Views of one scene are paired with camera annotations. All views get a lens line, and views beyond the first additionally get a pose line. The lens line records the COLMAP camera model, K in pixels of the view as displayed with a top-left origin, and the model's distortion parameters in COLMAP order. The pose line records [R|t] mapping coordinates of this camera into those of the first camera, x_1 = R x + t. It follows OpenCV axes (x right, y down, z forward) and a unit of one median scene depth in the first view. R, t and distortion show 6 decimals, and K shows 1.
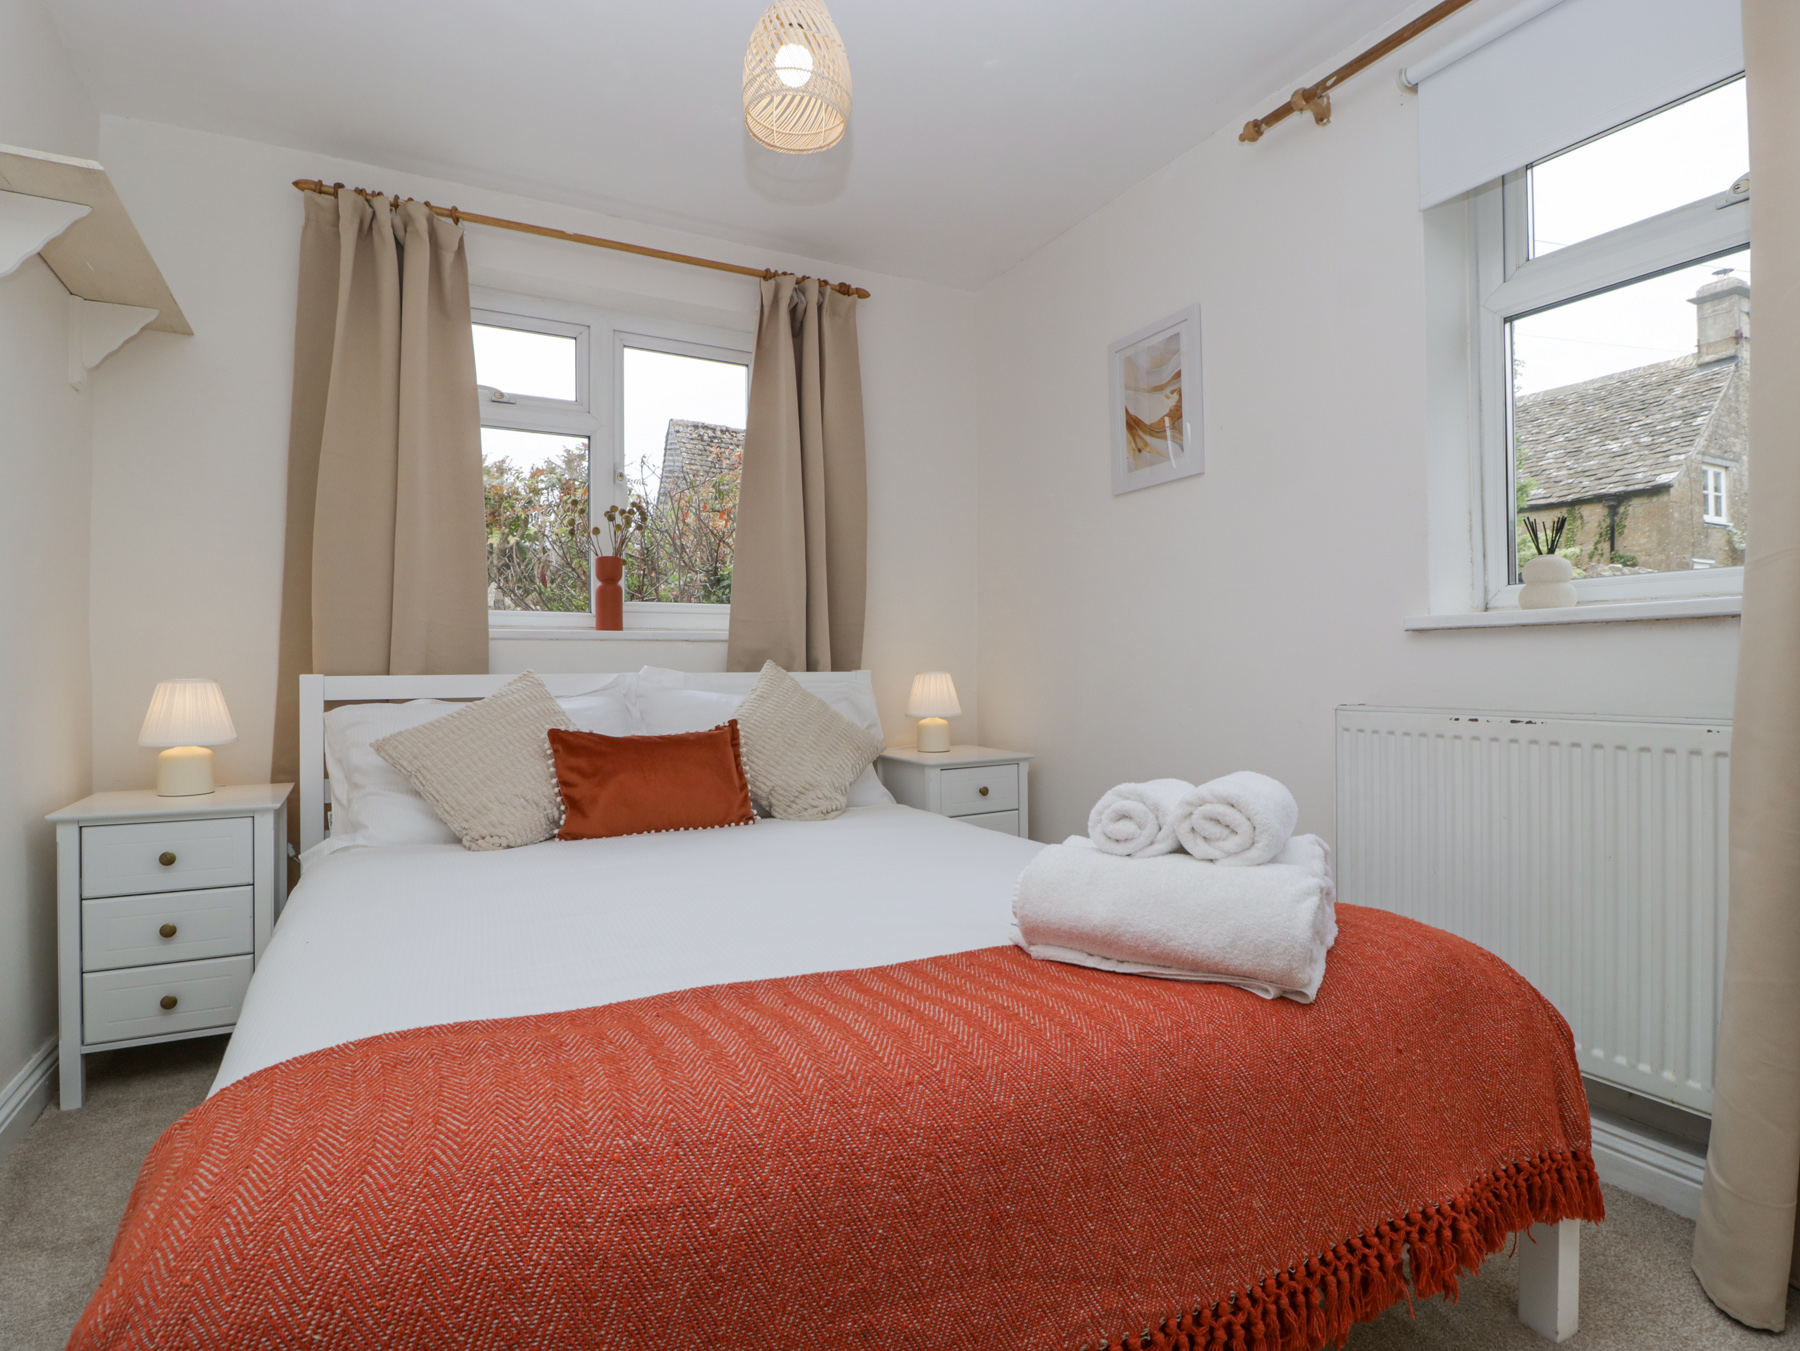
lens RADIAL K [[933.8, 0, 884.9], [0, 933.8, 660.8], [0, 0, 1]] dist [-0.003322, -0.009522]
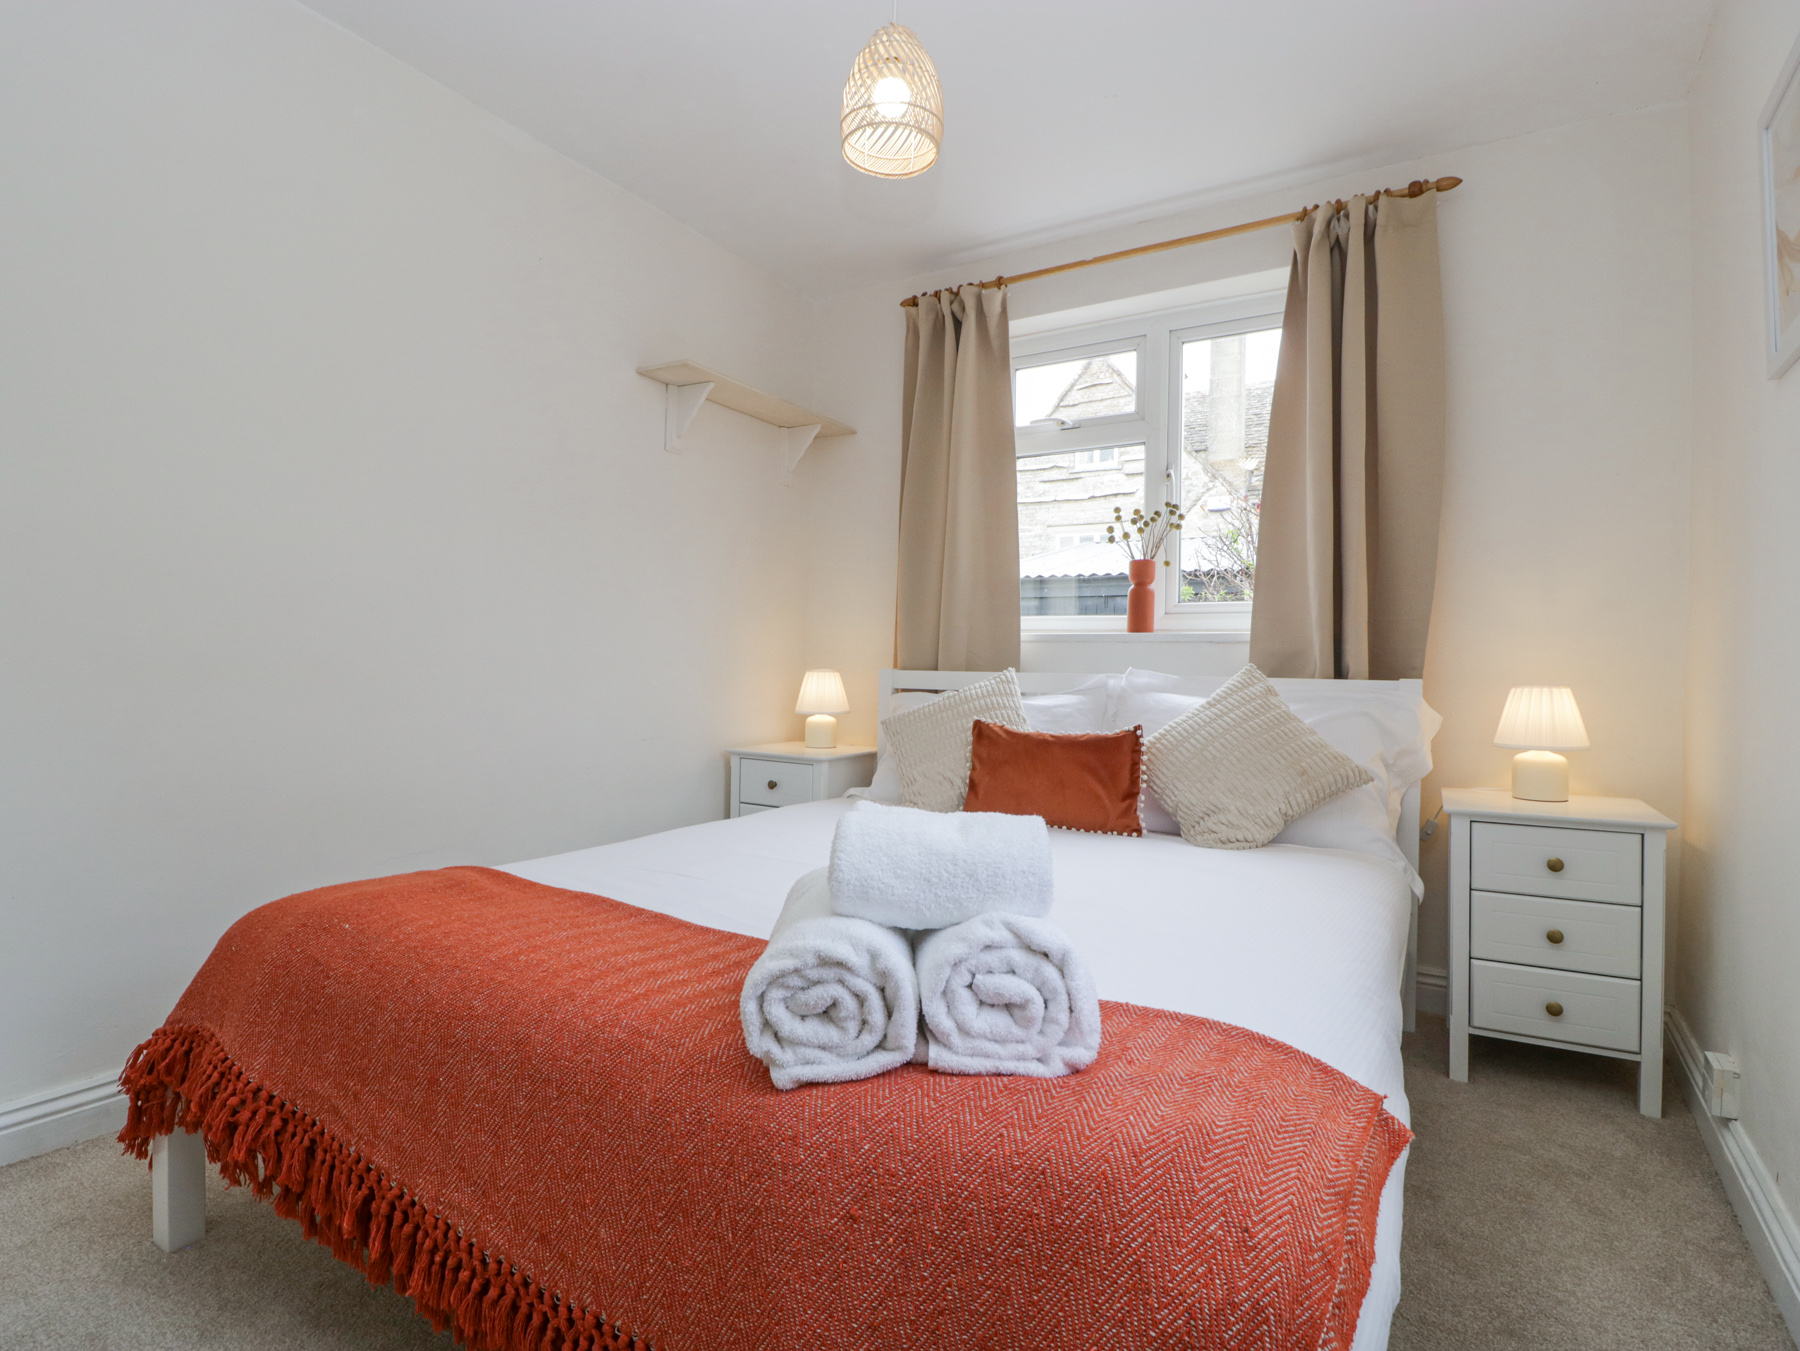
lens RADIAL K [[963.7, 0, 897.3], [0, 963.7, 651.8], [0, 0, 1]] dist [-0.002098, -0.000764]
pose [[0.497526, 0.003191, -0.867443, 0.538790], [-0.015391, 0.999868, -0.005149, -0.002349], [0.867313, 0.015912, 0.497509, 0.285396]]
